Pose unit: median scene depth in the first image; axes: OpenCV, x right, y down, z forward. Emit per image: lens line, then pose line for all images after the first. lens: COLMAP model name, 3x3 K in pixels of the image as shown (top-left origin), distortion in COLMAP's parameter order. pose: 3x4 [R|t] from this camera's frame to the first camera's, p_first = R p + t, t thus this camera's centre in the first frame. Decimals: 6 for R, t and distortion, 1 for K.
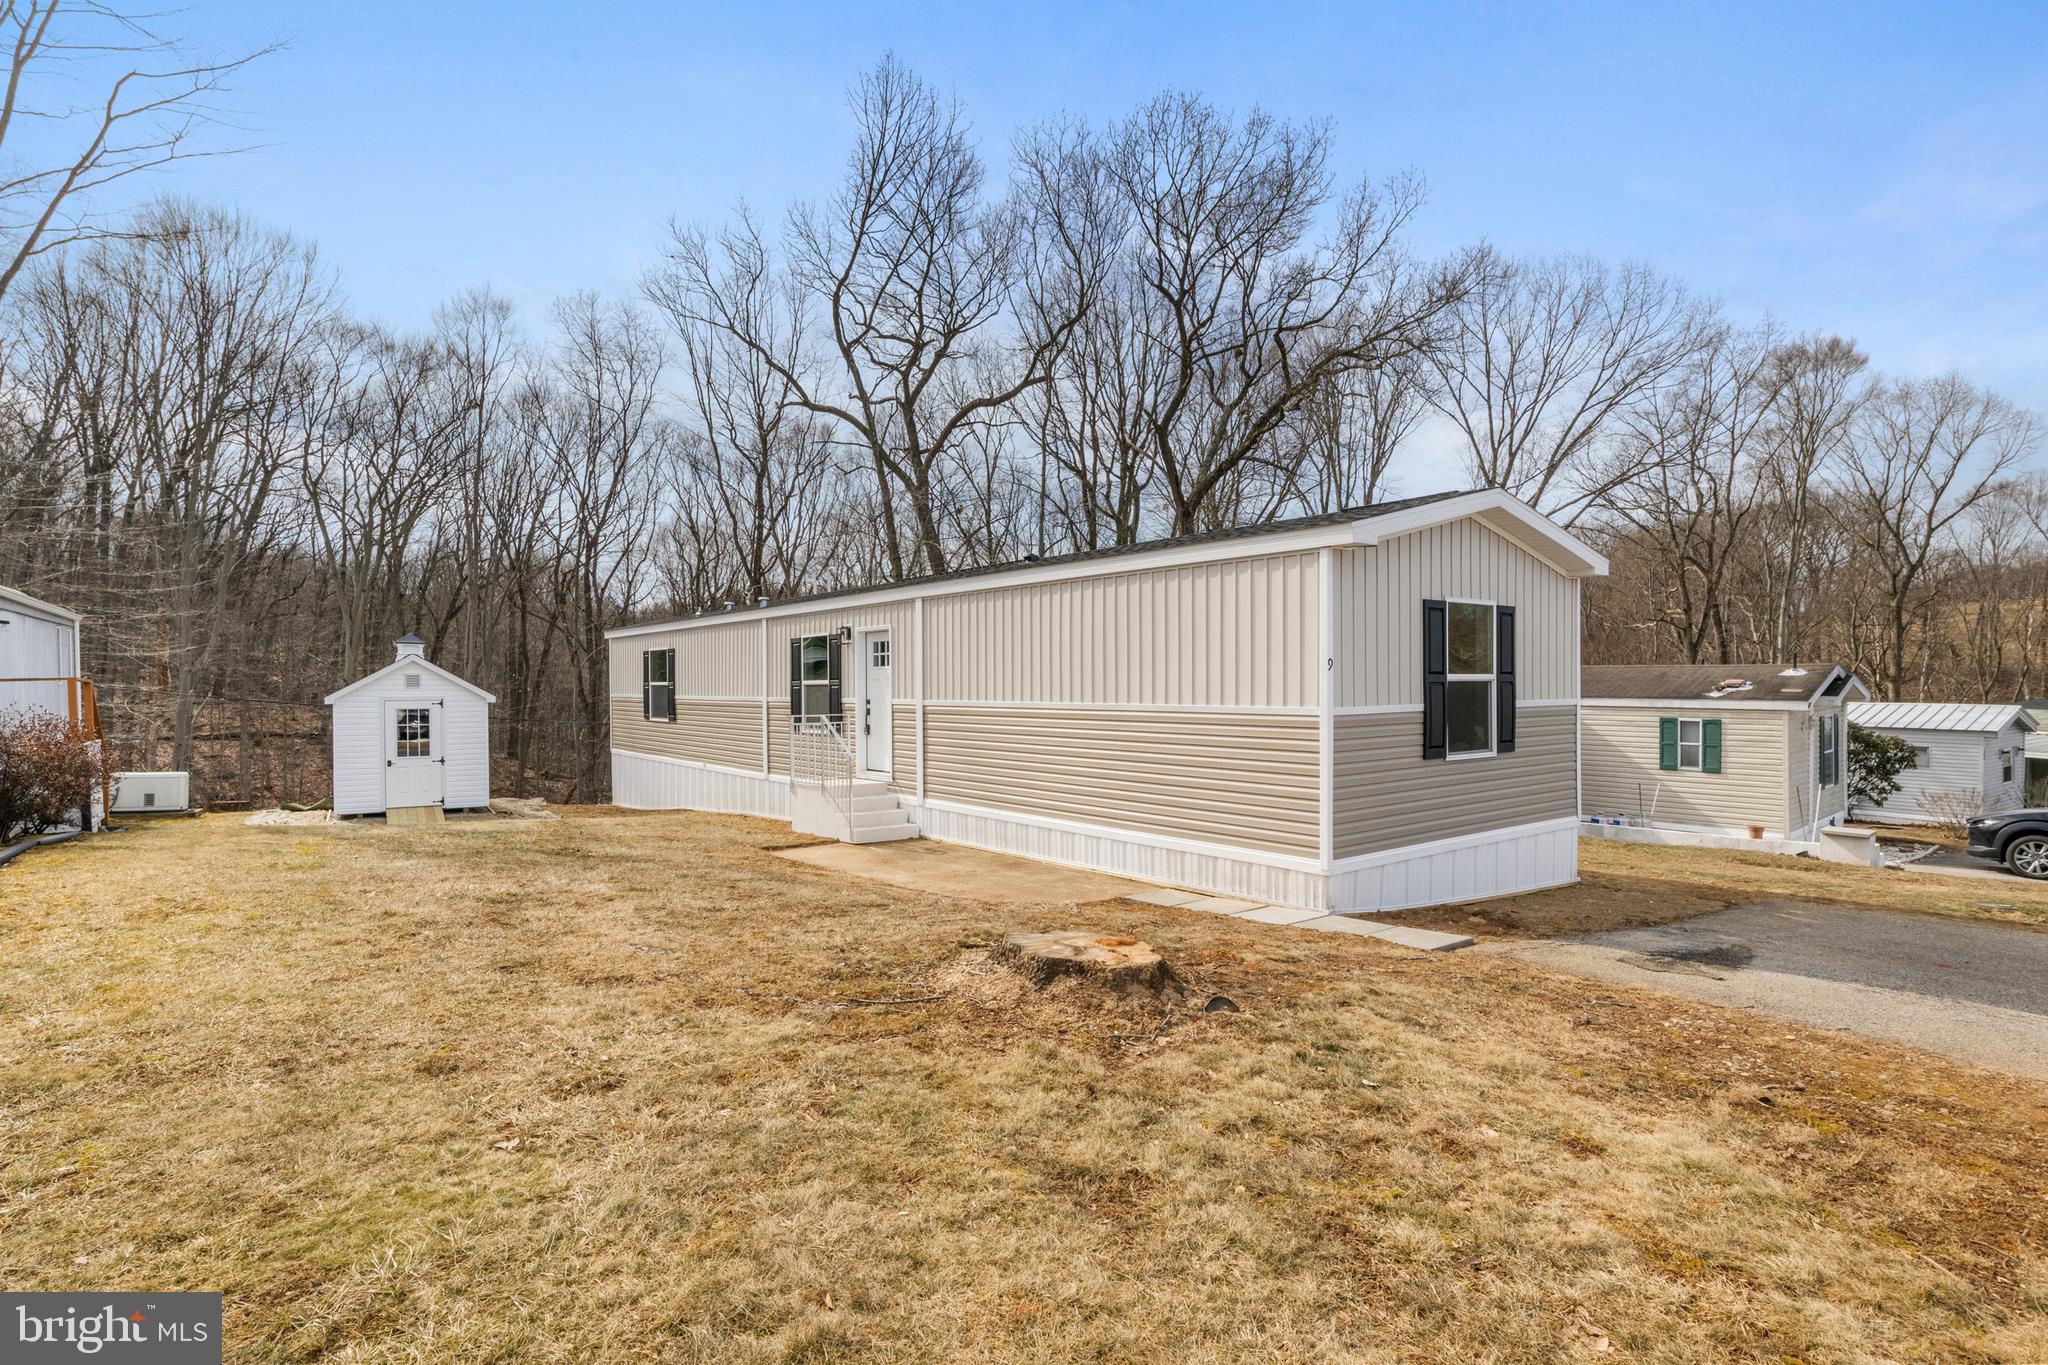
lens RADIAL K [[1038.8, 0, 1024.0], [0, 1038.8, 682.5], [0, 0, 1]] dist [0.001045, 0.001123]
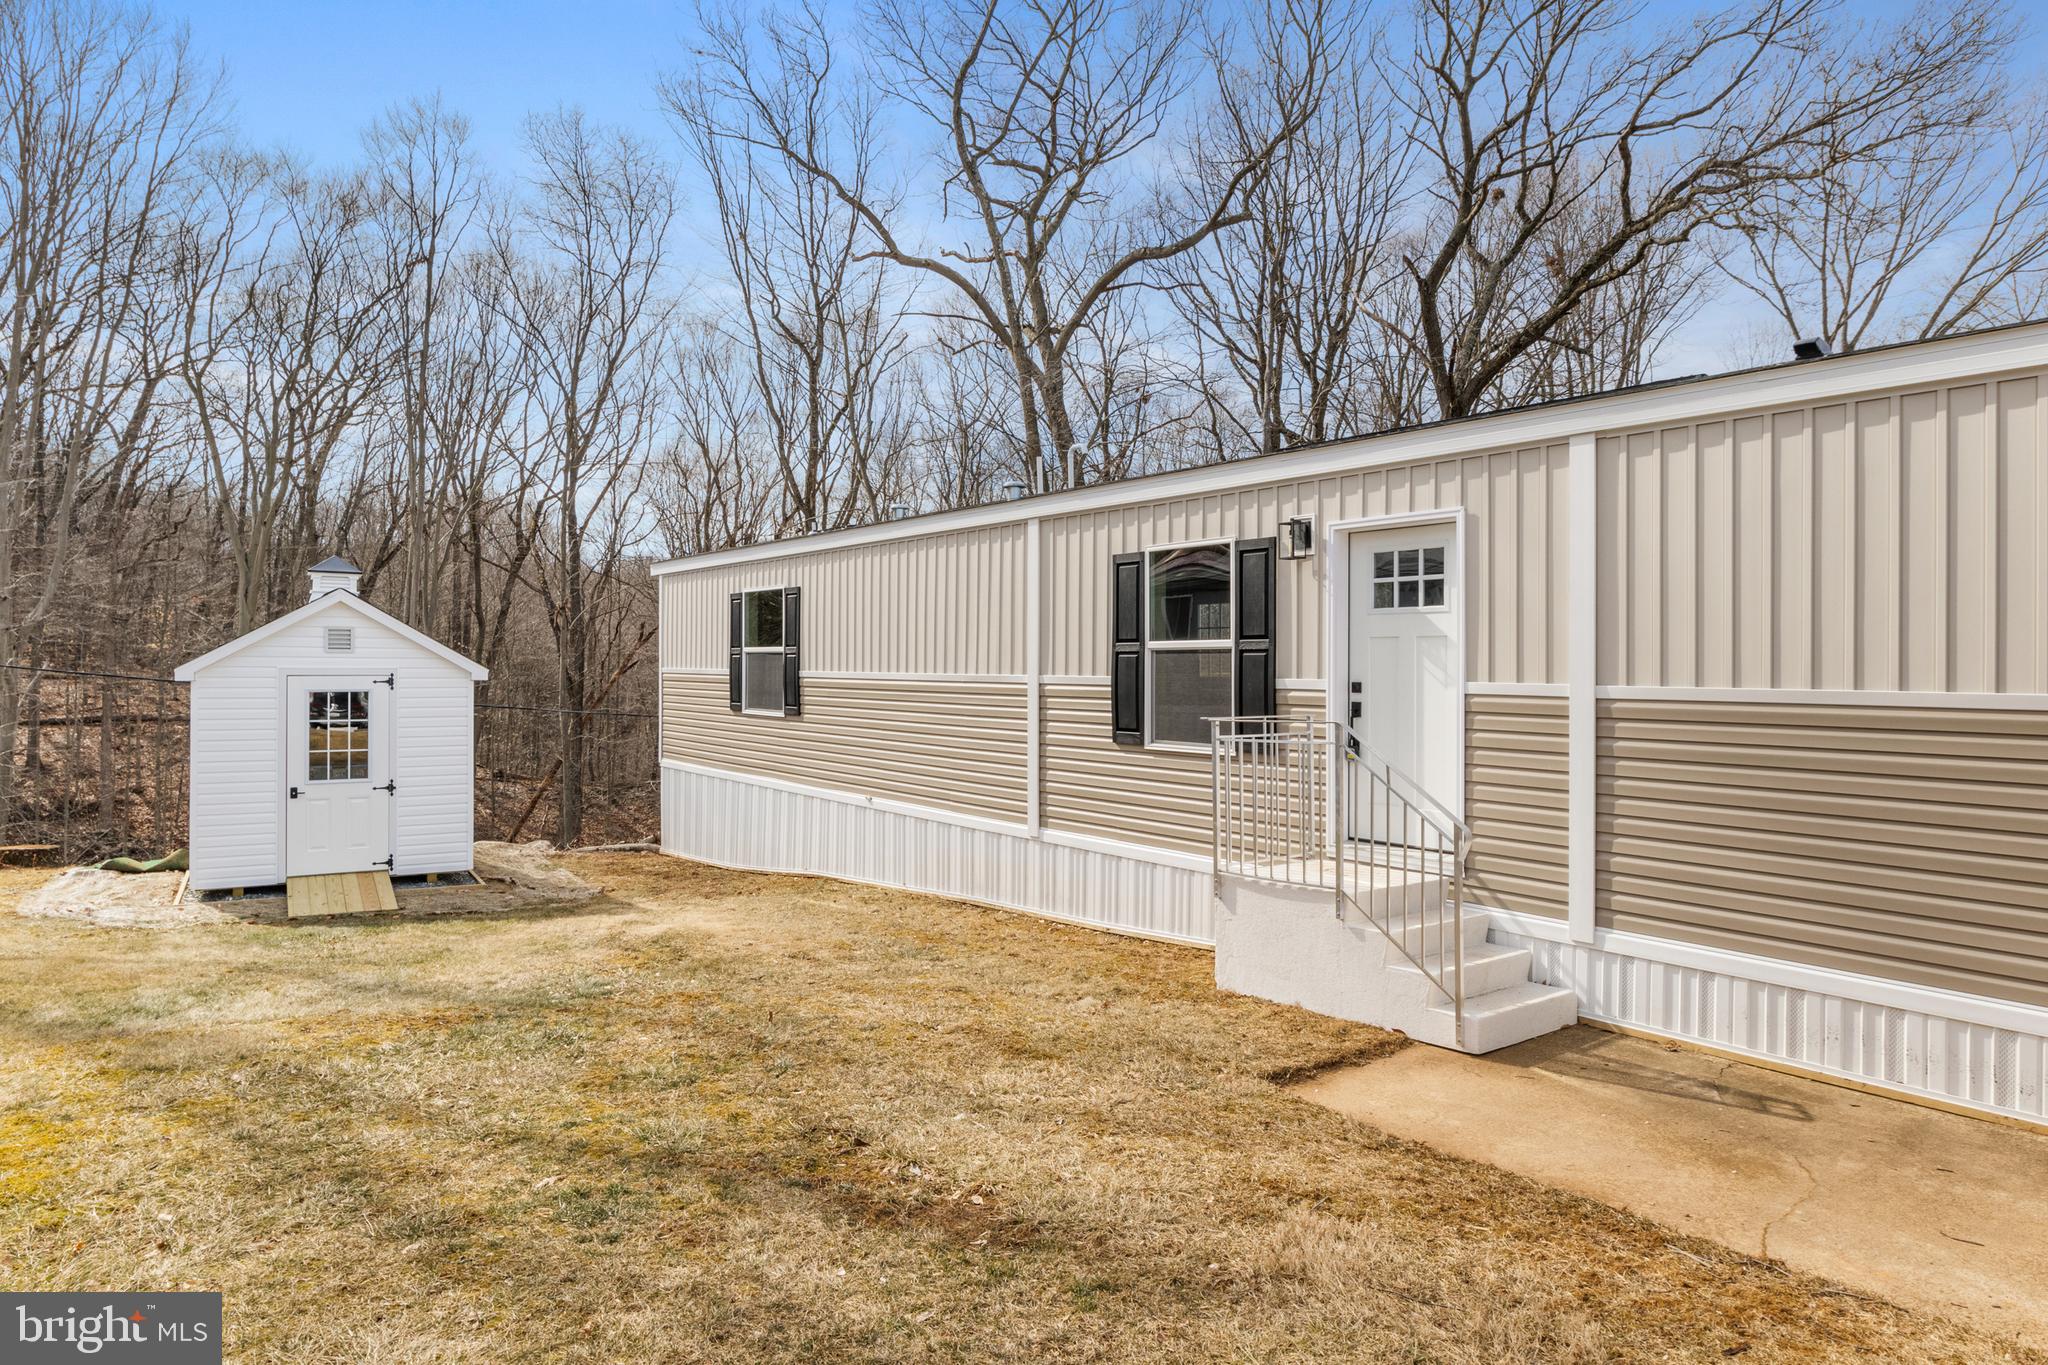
lens RADIAL K [[1263.1, 0, 1052.8], [0, 1263.1, 666.0], [0, 0, 1]] dist [0.003353, 0.001241]
pose [[0.999898, 0.008264, -0.011660, -0.173720], [-0.008203, 0.999952, 0.005307, 0.004791], [0.011703, -0.005211, 0.999918, 0.288782]]
